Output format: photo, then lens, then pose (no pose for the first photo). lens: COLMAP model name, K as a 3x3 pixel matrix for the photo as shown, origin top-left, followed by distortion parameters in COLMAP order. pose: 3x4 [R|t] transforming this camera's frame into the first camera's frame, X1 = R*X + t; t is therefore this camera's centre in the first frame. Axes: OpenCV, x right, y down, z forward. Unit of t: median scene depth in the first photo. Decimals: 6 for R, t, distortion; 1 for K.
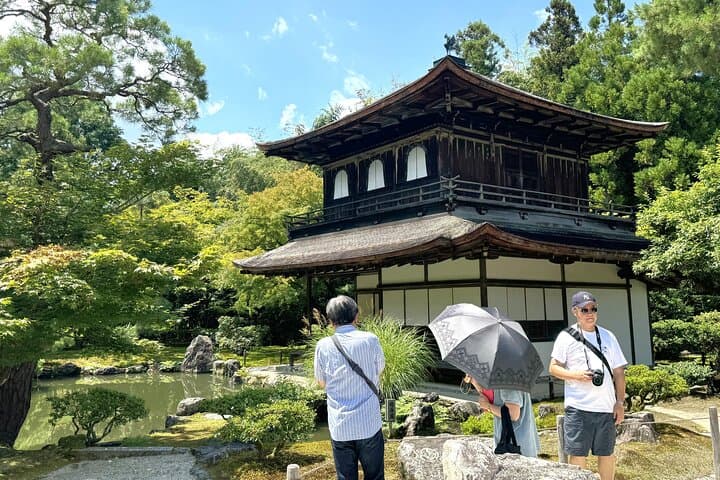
lens RADIAL K [[645.2, 0, 360.9], [0, 645.2, 210.4], [0, 0, 1]] dist [0.168773, -0.354469]
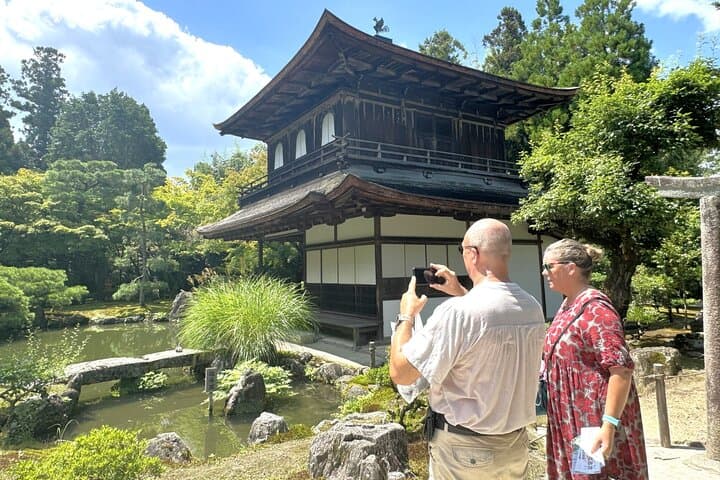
lens RADIAL K [[469.7, 0, 357.9], [0, 469.7, 209.9], [0, 0, 1]] dist [-0.004001, 0.000332]
pose [[0.996405, -0.023527, -0.081391, 0.192653], [0.025749, 0.999321, 0.026364, 0.039486], [0.080715, -0.028365, 0.996334, 0.245828]]
